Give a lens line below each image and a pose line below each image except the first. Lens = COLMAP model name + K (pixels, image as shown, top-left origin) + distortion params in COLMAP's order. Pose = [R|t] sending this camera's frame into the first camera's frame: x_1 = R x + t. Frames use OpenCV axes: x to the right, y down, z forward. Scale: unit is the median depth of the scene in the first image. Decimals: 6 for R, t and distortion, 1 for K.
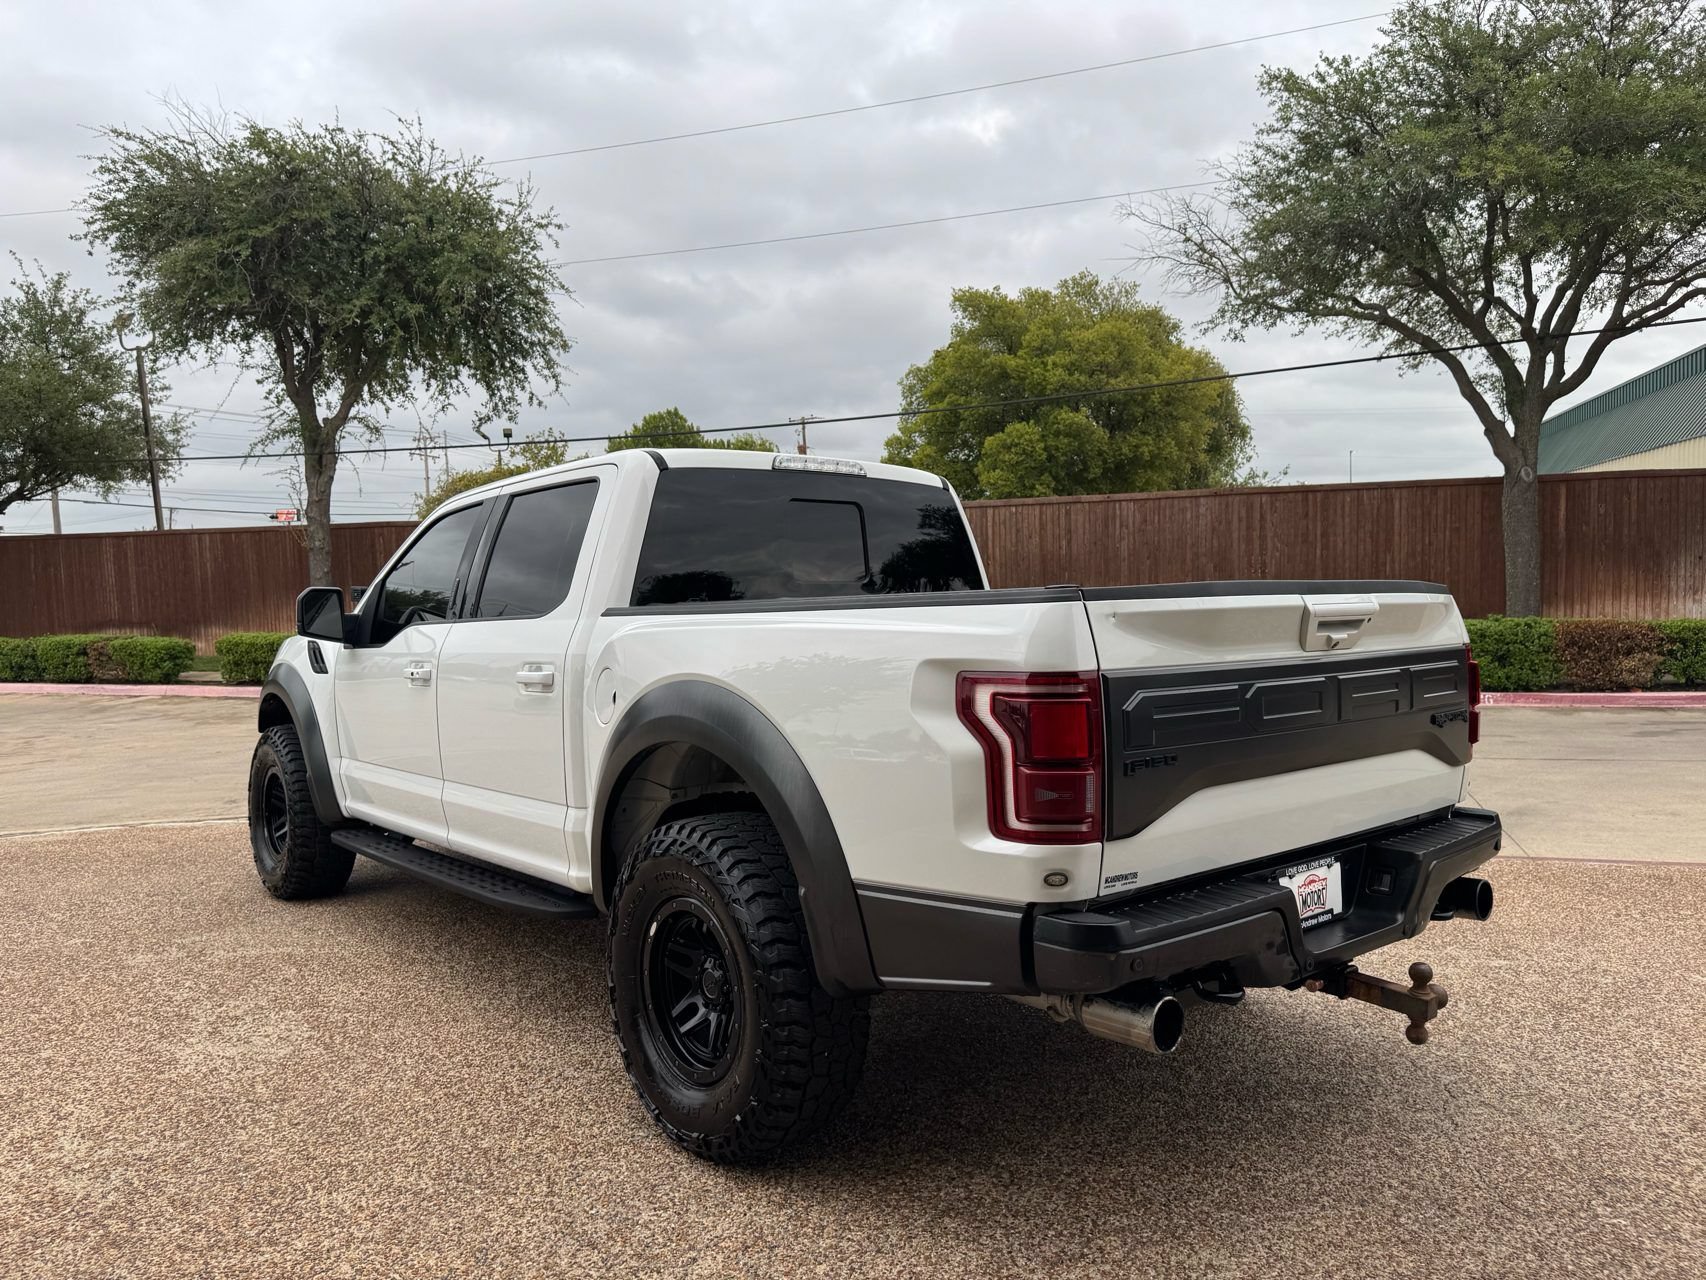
lens RADIAL K [[1192.1, 0, 839.1], [0, 1192.1, 639.2], [0, 0, 1]] dist [0.047037, -0.003011]
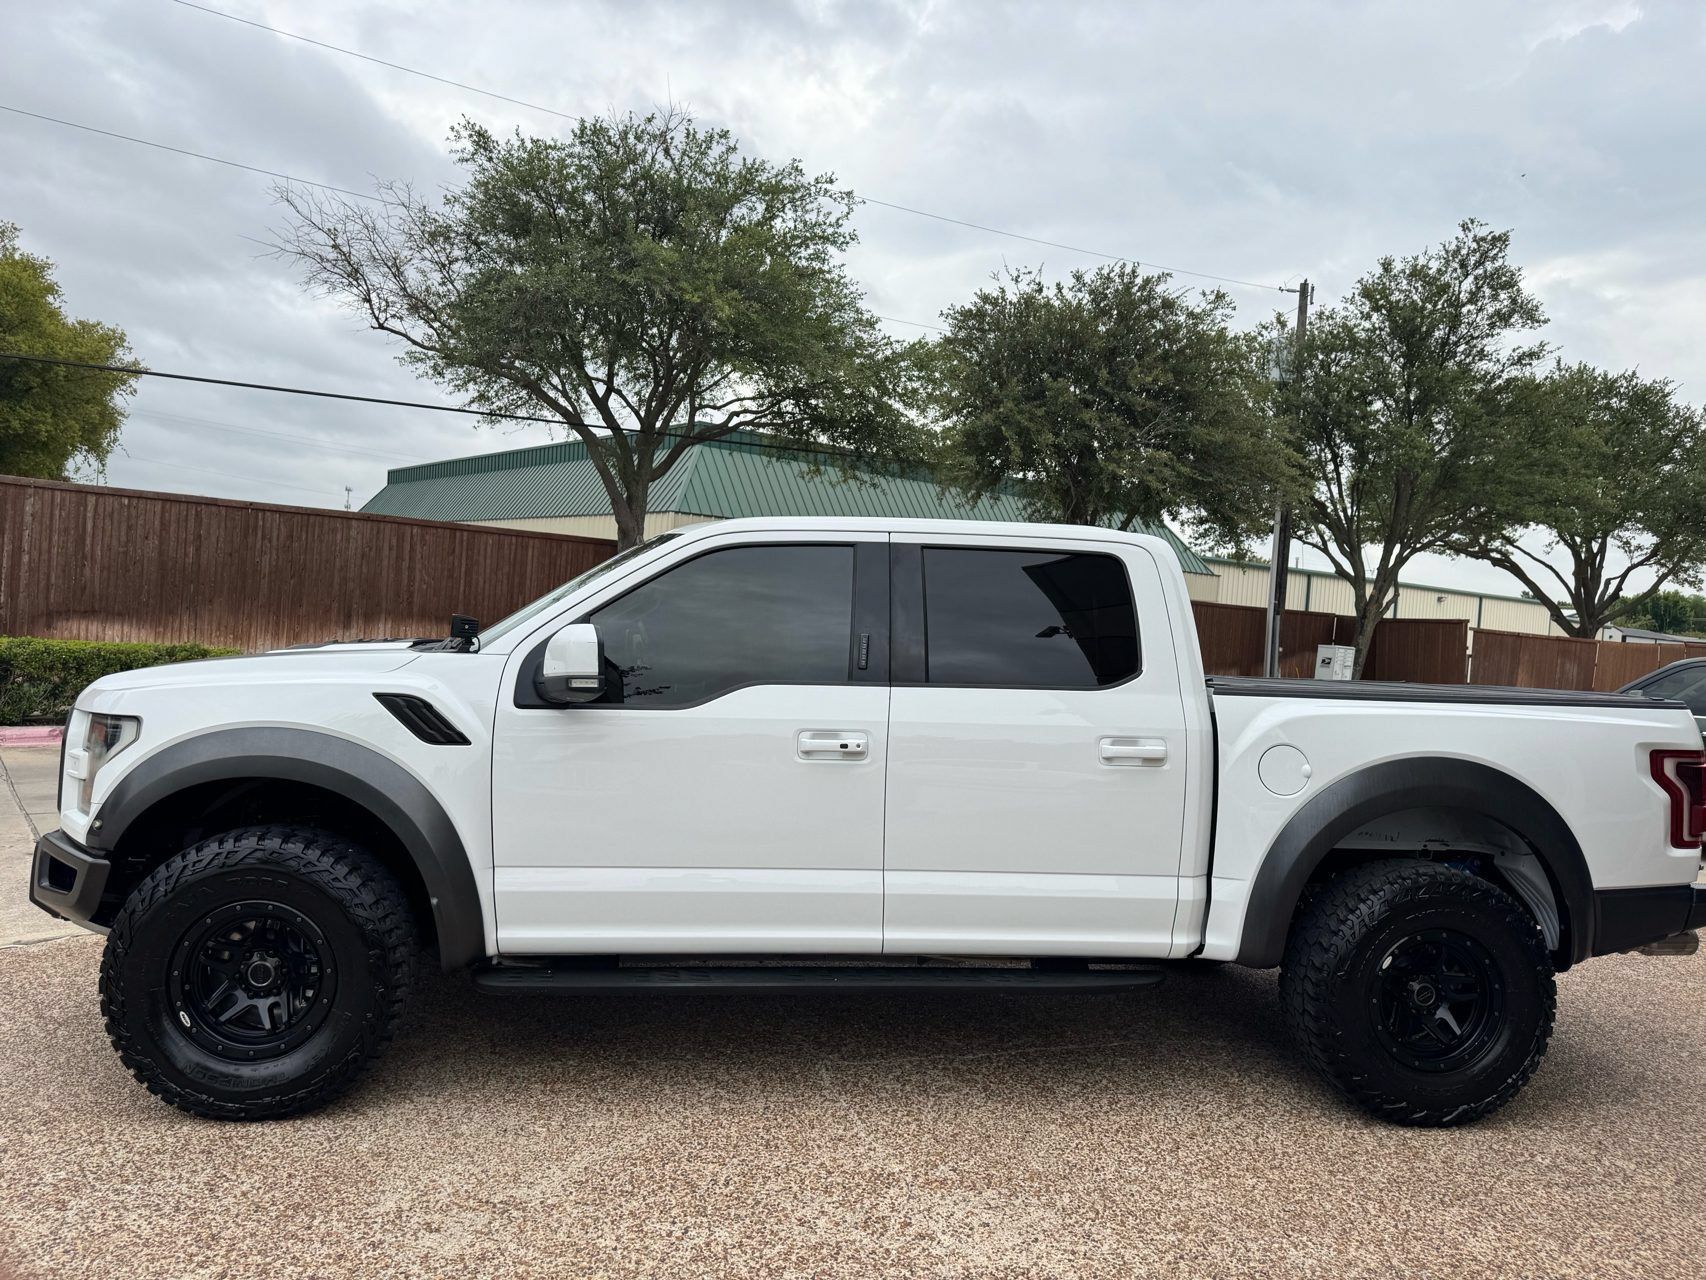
lens RADIAL K [[1173.2, 0, 850.6], [0, 1173.2, 654.6], [0, 0, 1]] dist [0.054398, -0.062050]
pose [[0.546131, 0.037178, 0.836874, -0.271817], [-0.035212, 0.999151, -0.021409, -0.004491], [-0.836960, -0.017776, 0.546976, 0.149089]]
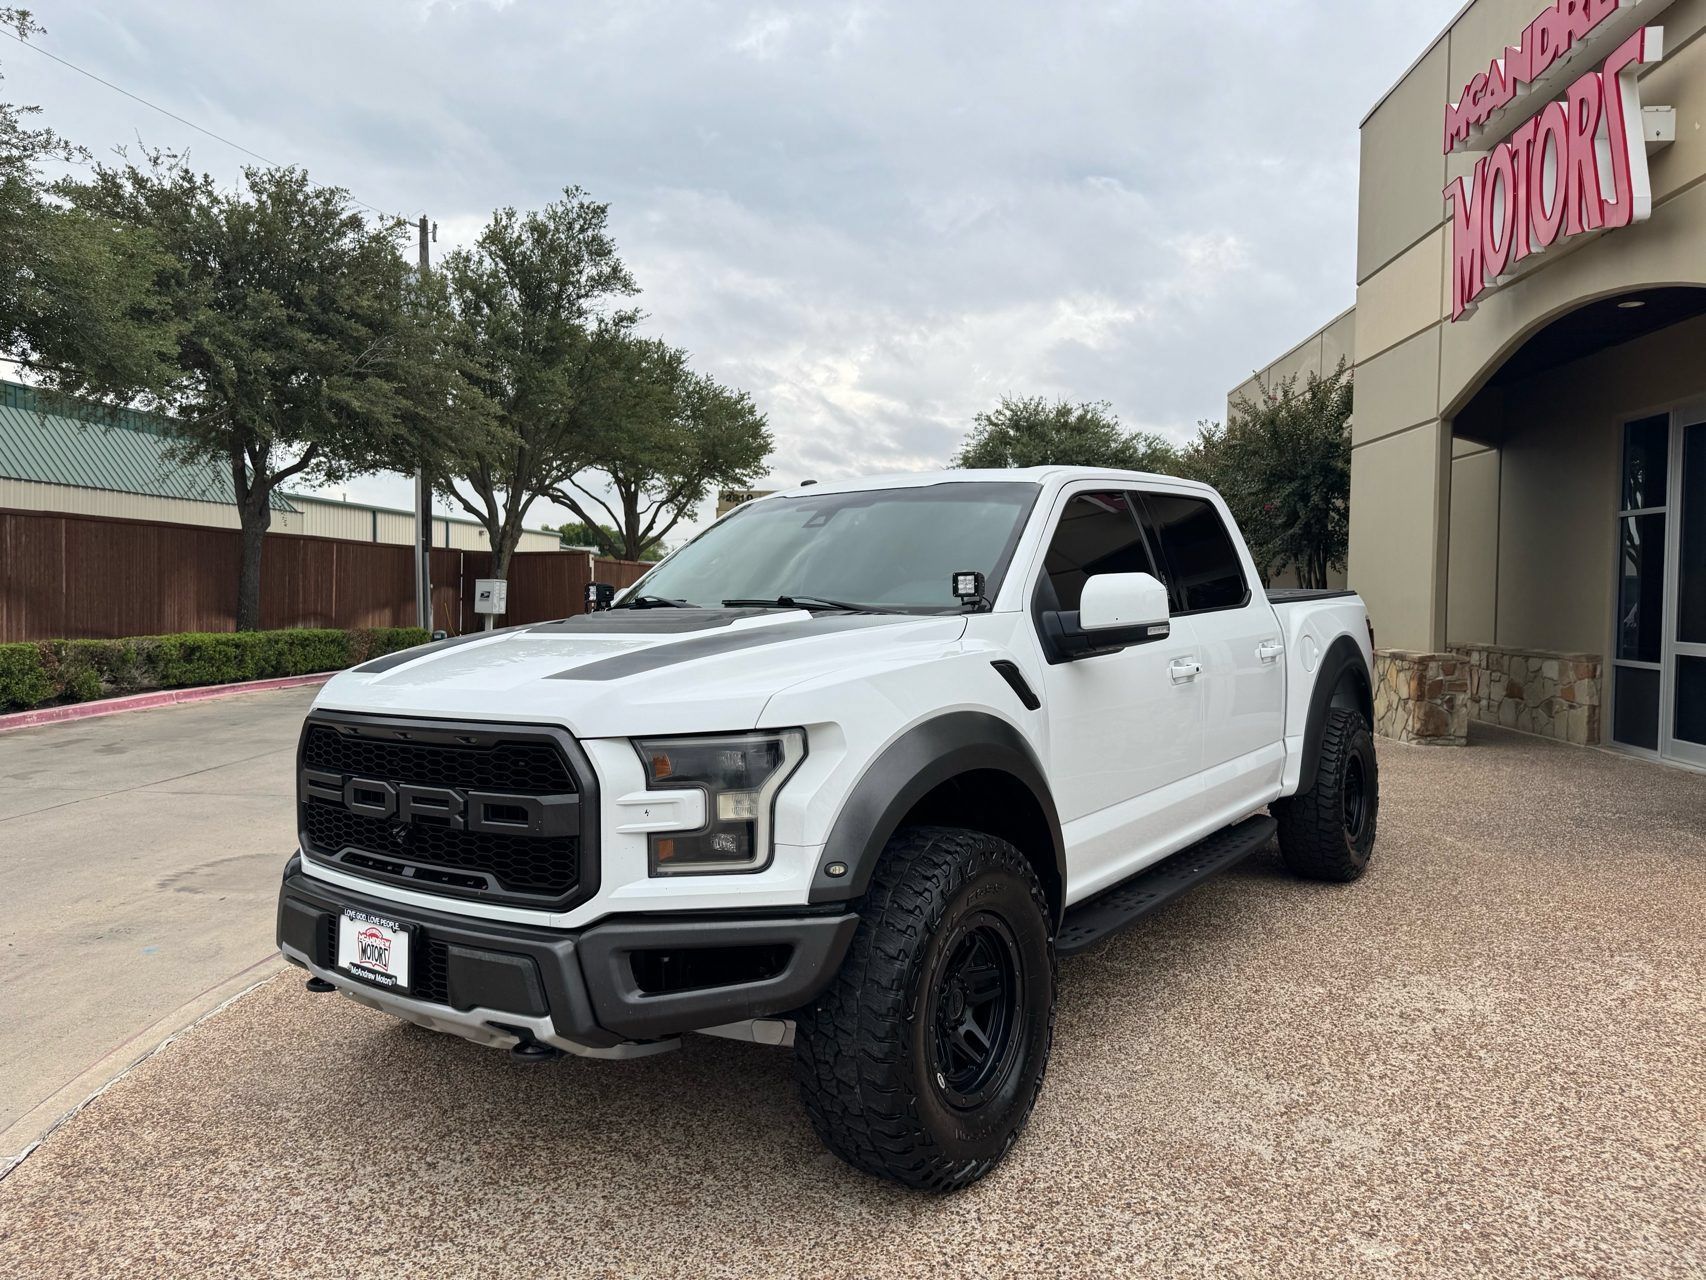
lens RADIAL K [[1177.9, 0, 846.7], [0, 1177.9, 633.6], [0, 0, 1]] dist [0.035679, -0.042366]
pose [[-0.229990, -0.009461, 0.973147, -0.319044], [0.052188, 0.998394, 0.022041, -0.008879], [-0.971793, 0.055856, -0.229127, 0.406016]]
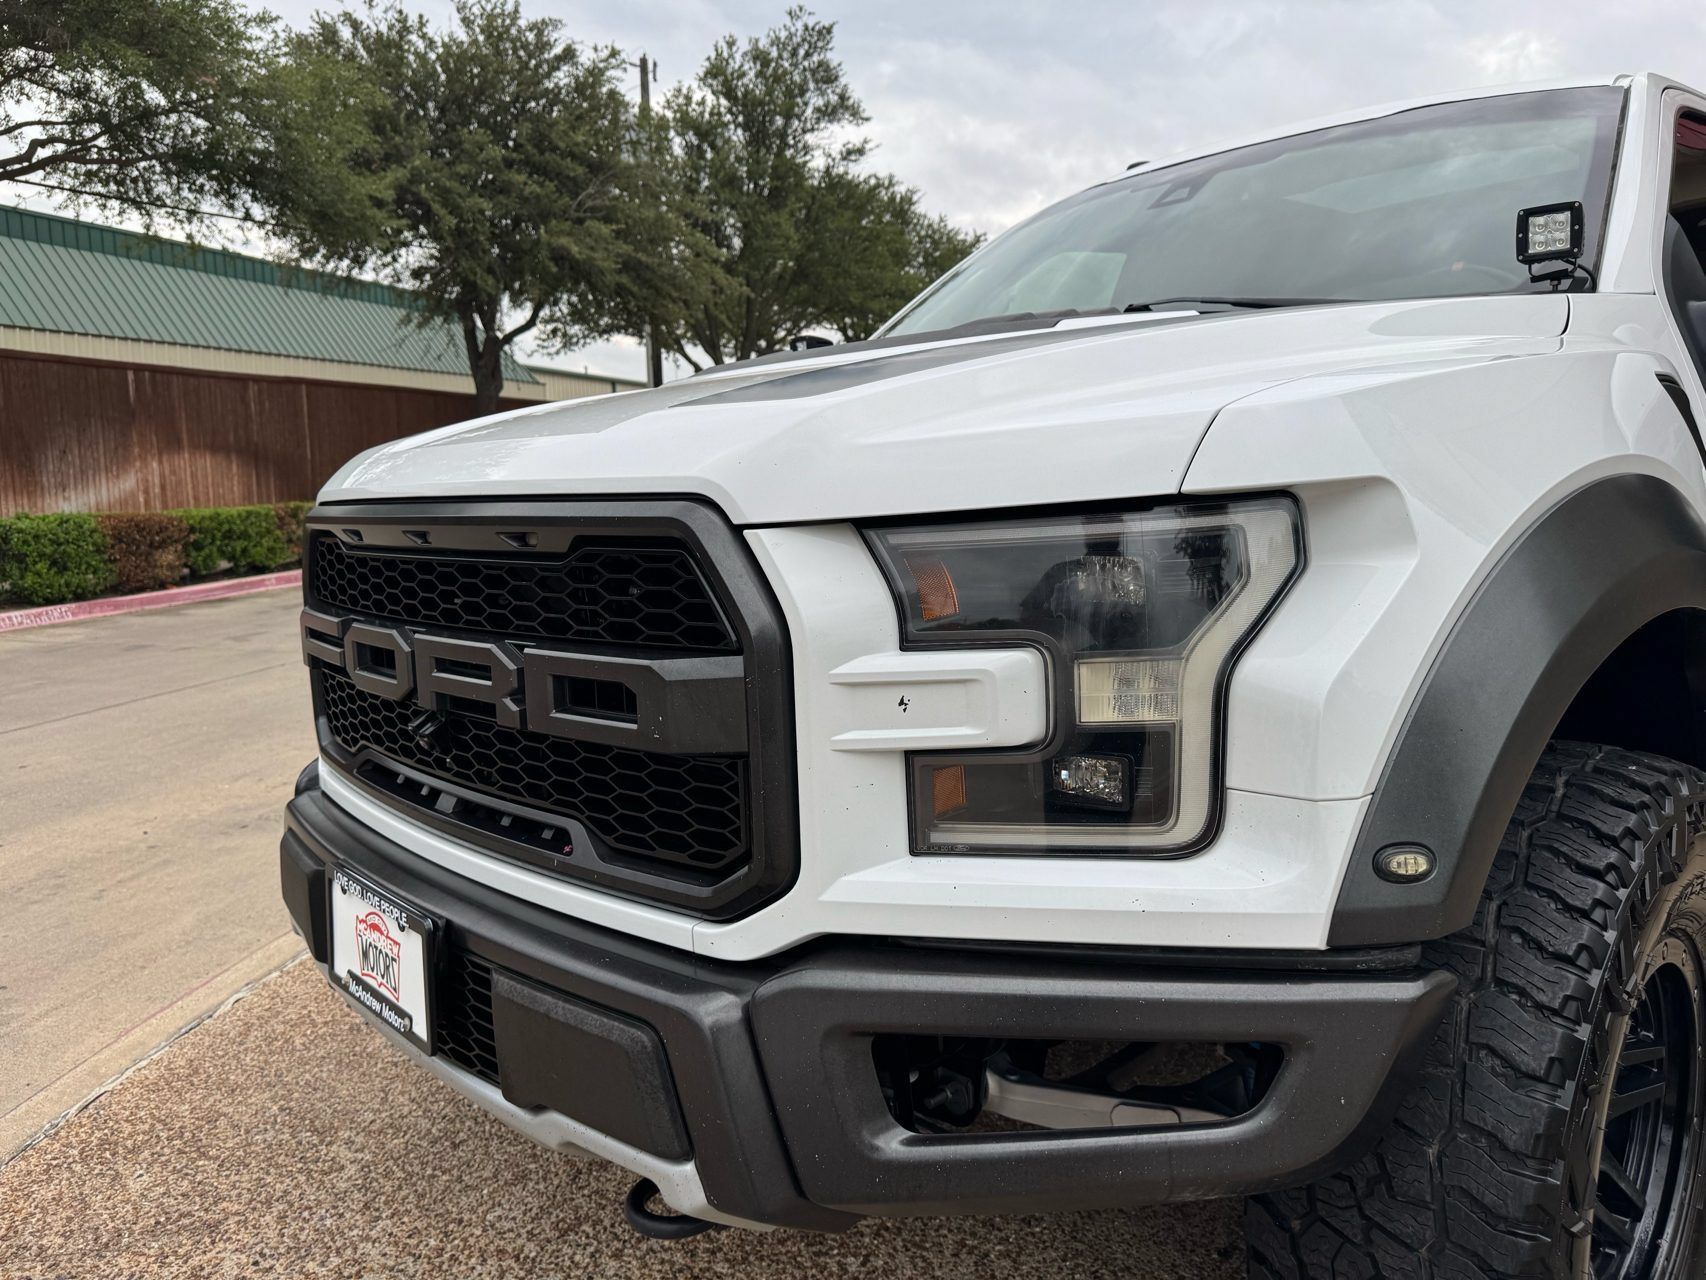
lens RADIAL K [[1197.1, 0, 853.0], [0, 1197.1, 640.0], [0, 0, 1]] dist [0.002074, 0.002948]
pose [[-0.041017, -0.121018, 0.991803, -0.225020], [0.072402, 0.989668, 0.123752, 0.005268], [-0.996532, 0.076885, -0.031831, 0.401921]]
